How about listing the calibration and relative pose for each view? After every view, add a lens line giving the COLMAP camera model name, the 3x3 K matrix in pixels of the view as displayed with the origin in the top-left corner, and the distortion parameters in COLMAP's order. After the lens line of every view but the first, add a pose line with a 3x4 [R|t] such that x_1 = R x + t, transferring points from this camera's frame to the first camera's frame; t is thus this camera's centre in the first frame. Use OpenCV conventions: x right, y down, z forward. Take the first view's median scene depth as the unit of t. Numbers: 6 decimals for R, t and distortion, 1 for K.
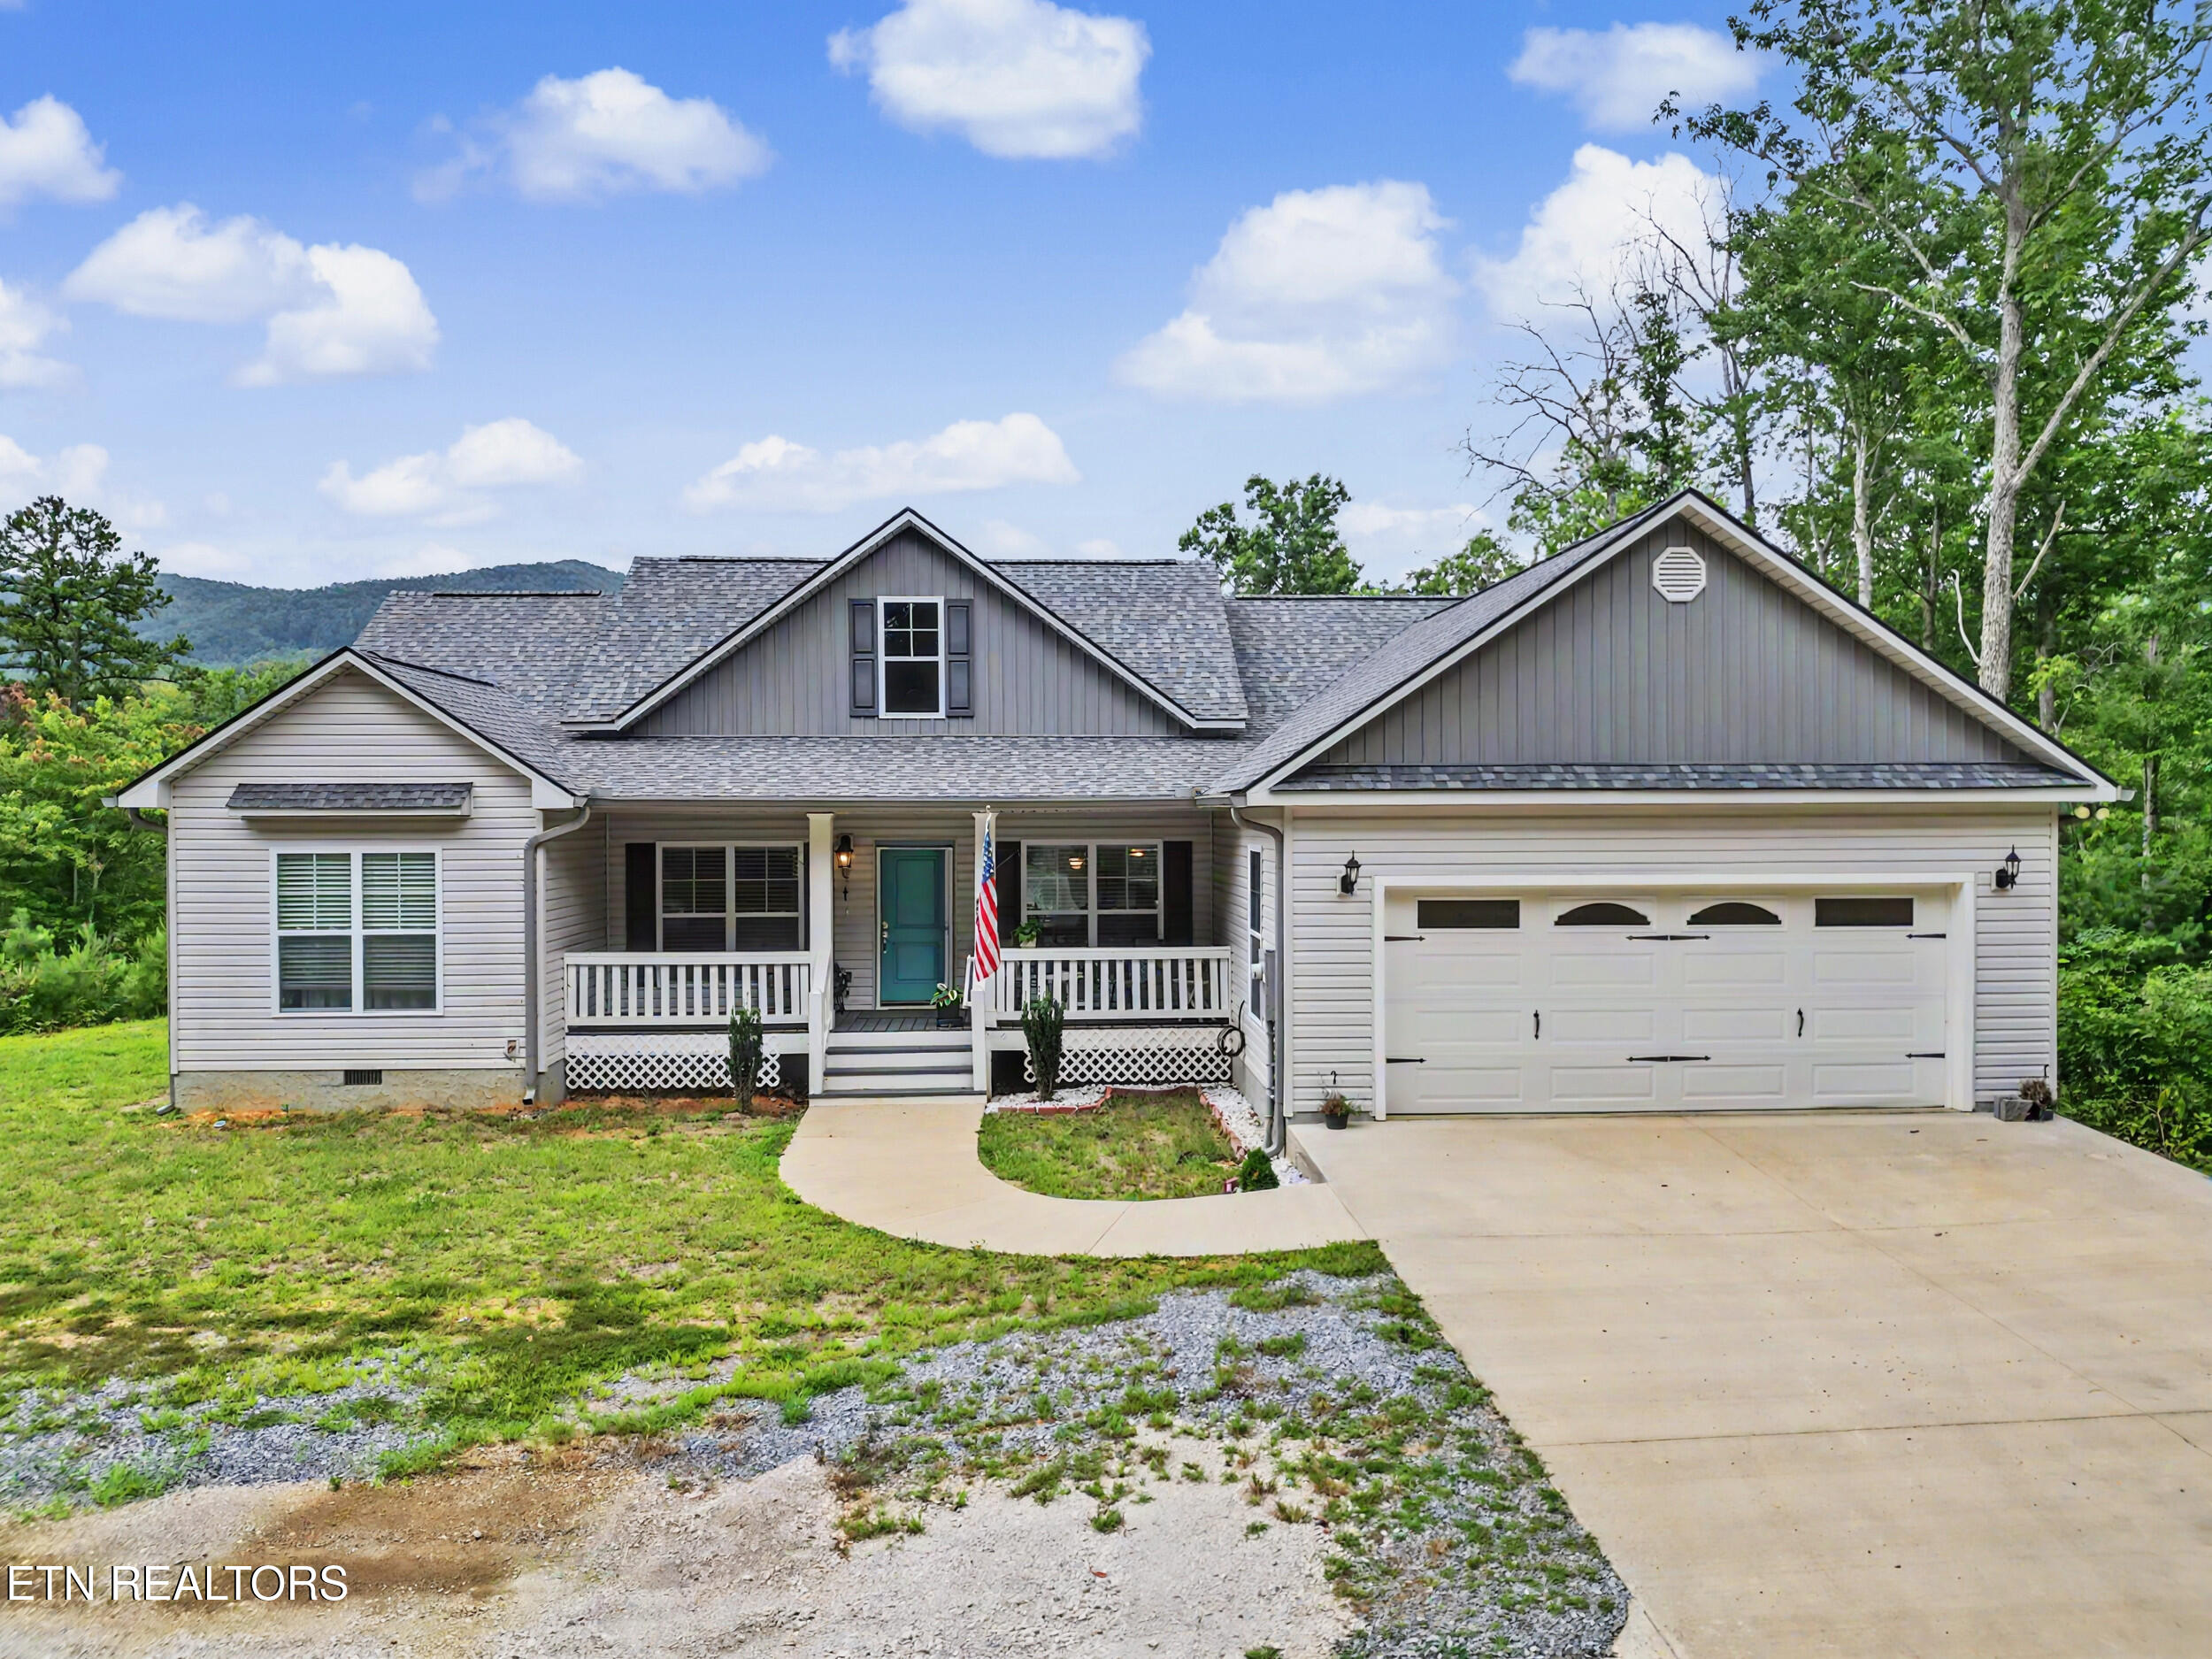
lens RADIAL K [[1588.0, 0, 1118.1], [0, 1588.0, 822.9], [0, 0, 1]] dist [-0.012803, -0.003269]
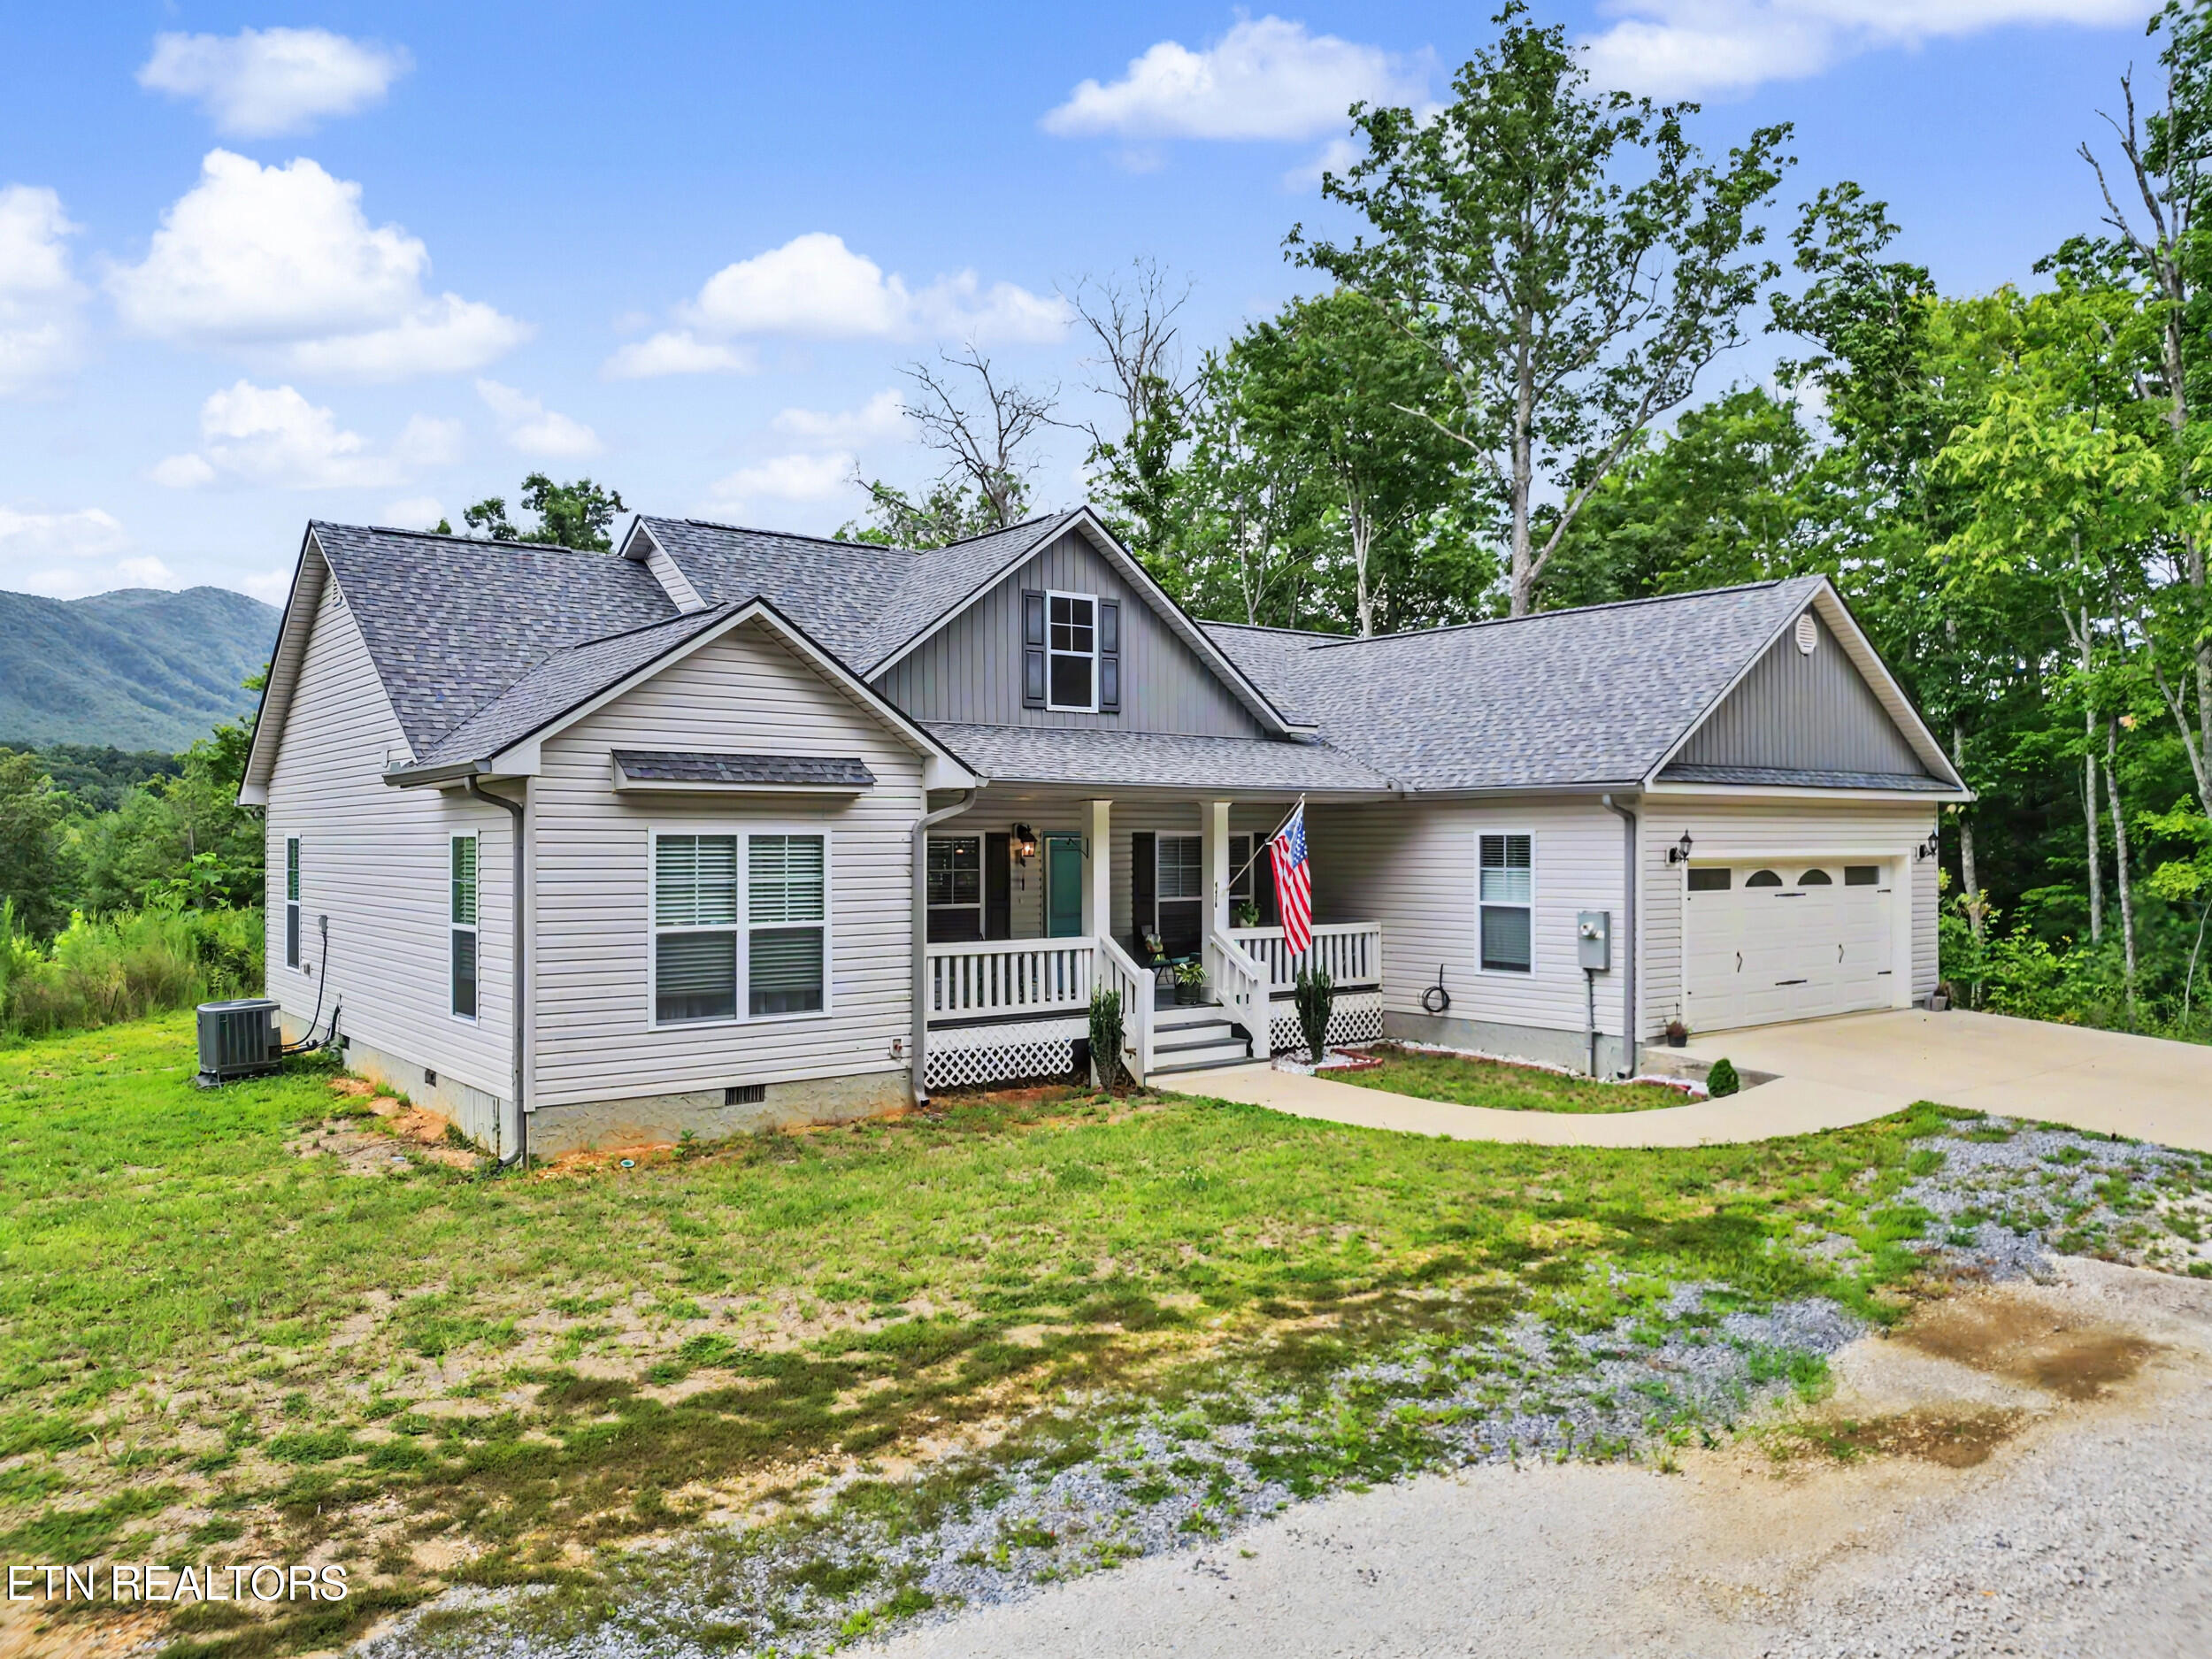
lens RADIAL K [[1572.7, 0, 1106.0], [0, 1572.7, 829.5], [0, 0, 1]] dist [-0.010005, -0.006839]
pose [[0.821699, 0.005724, 0.569893, -0.807914], [0.001486, 0.999925, -0.012186, 0.026765], [-0.569920, 0.010860, 0.821629, 0.179704]]
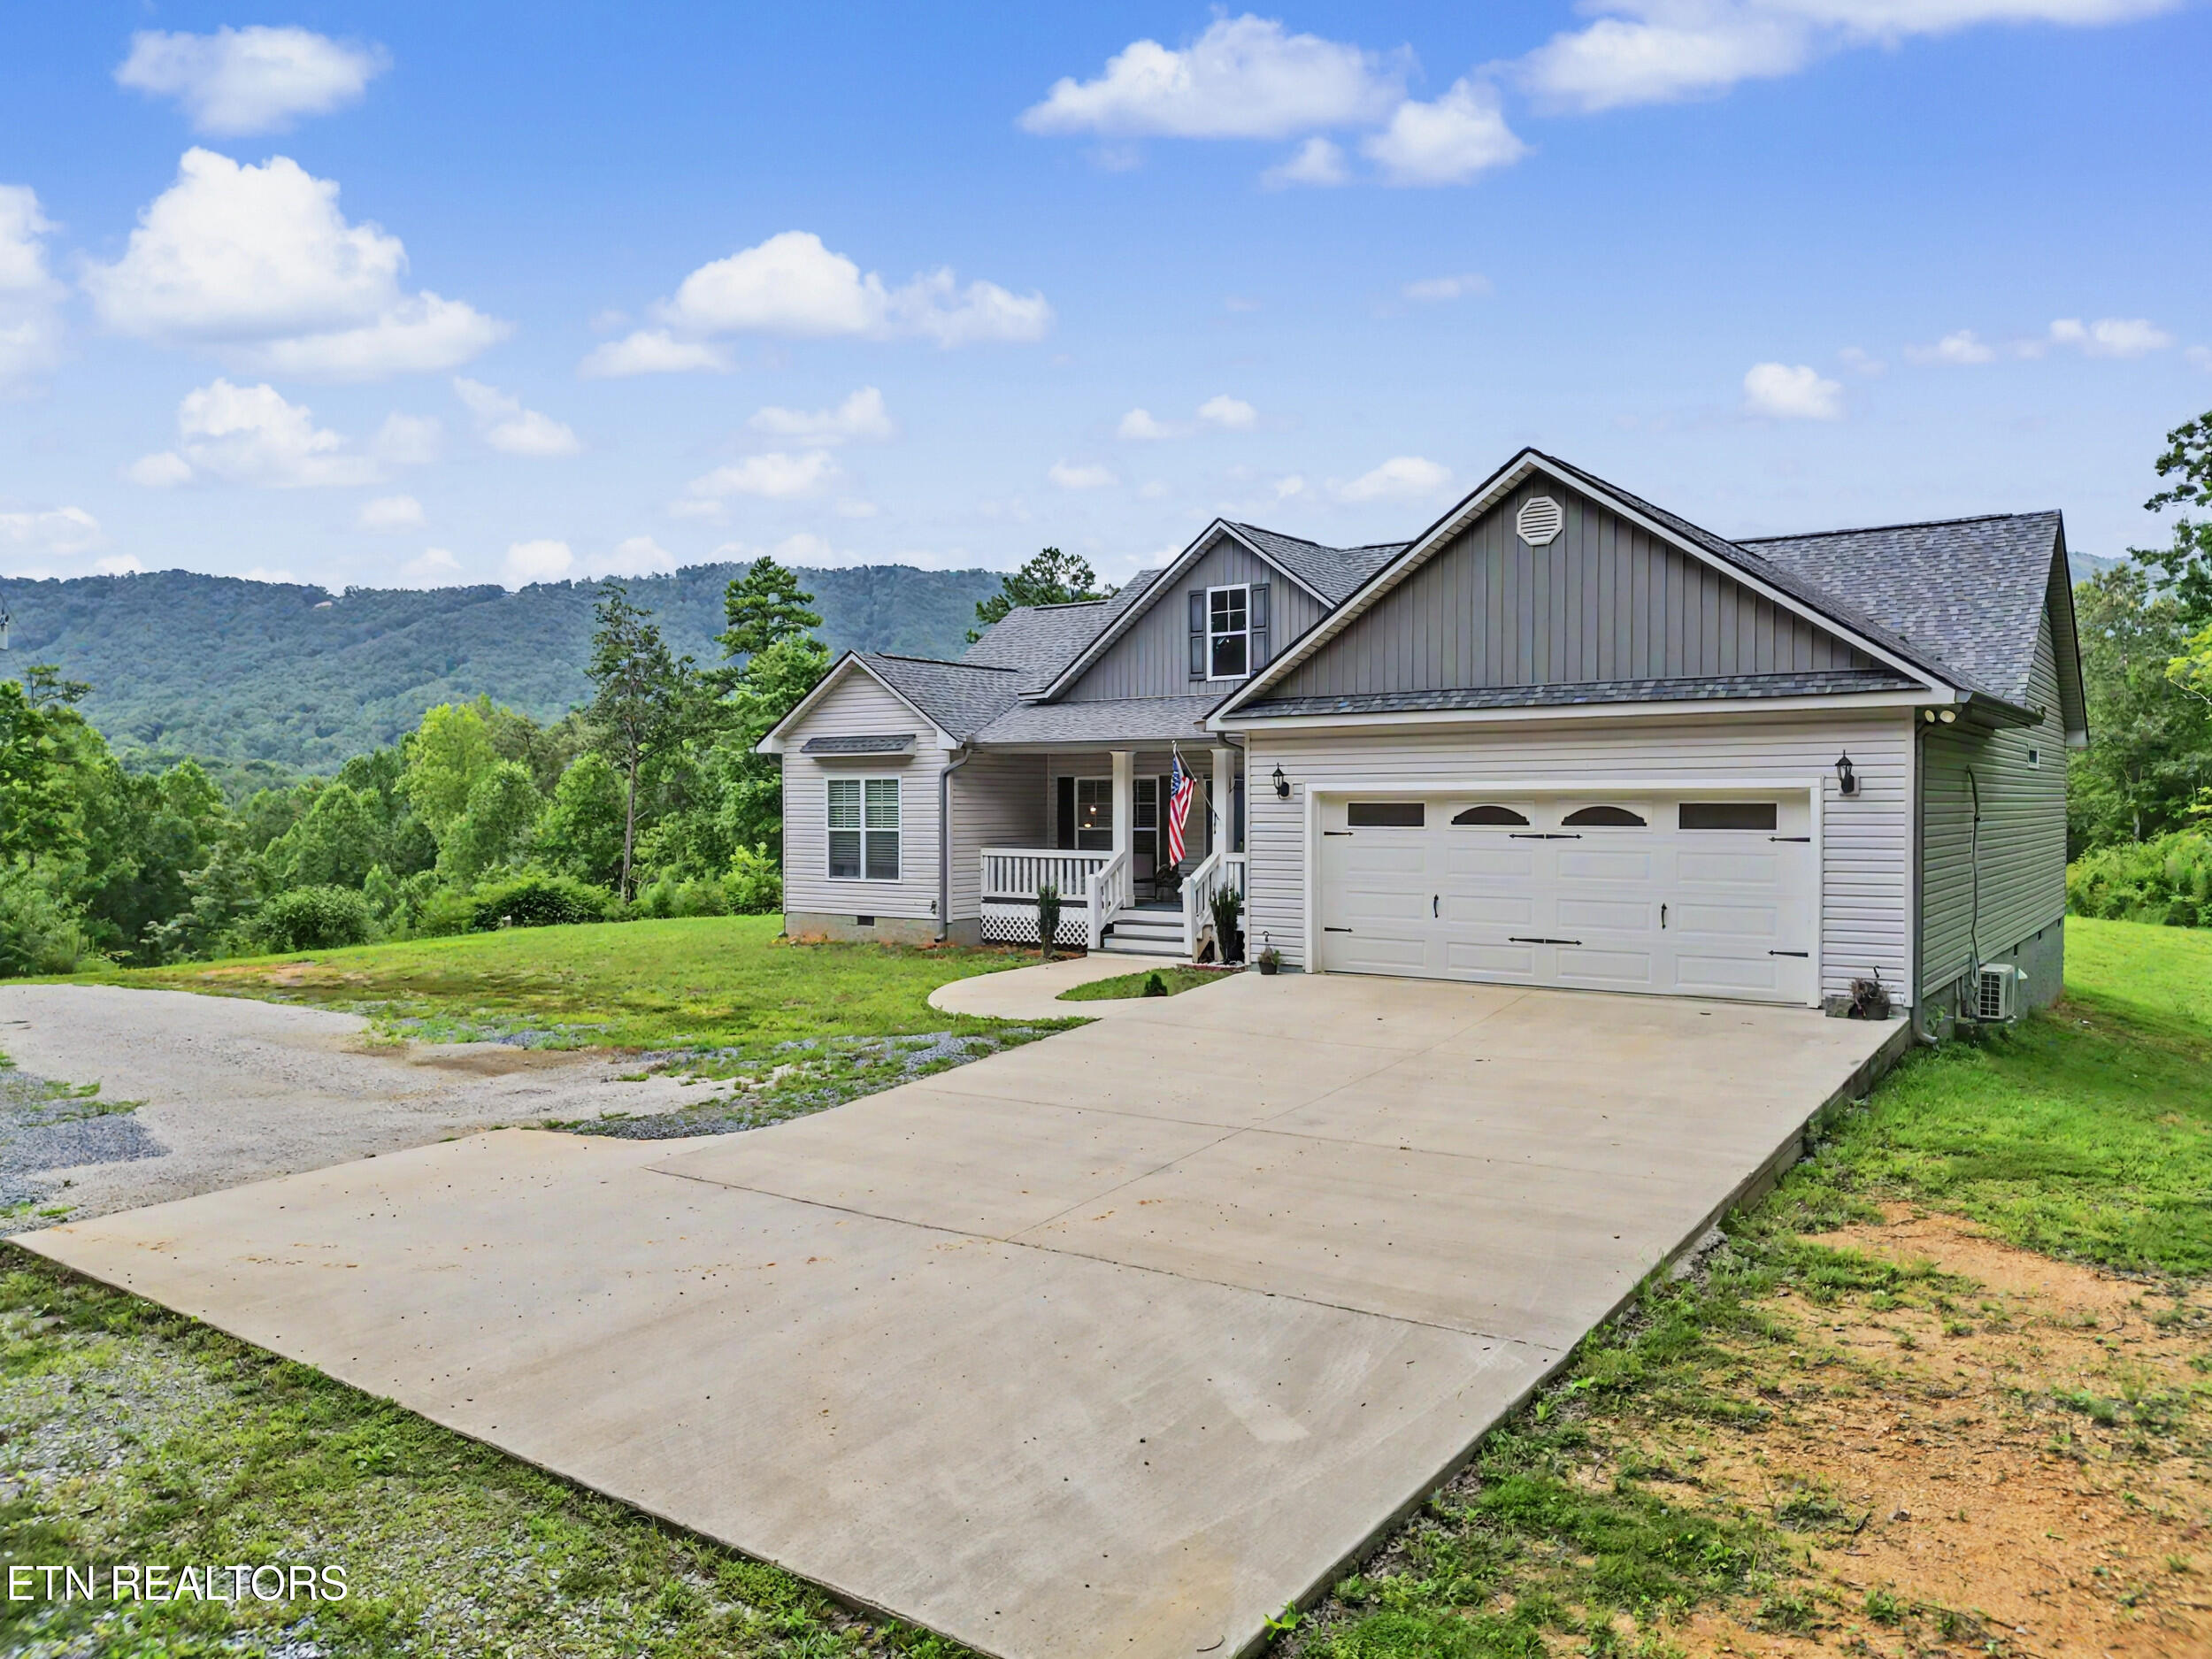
lens RADIAL K [[1572.7, 0, 1106.0], [0, 1572.7, 829.5], [0, 0, 1]] dist [-0.010005, -0.006839]
pose [[0.777665, 0.012049, -0.628563, 0.706965], [-0.002105, 0.999861, 0.016563, 0.042387], [0.628675, -0.011558, 0.777582, -0.079524]]
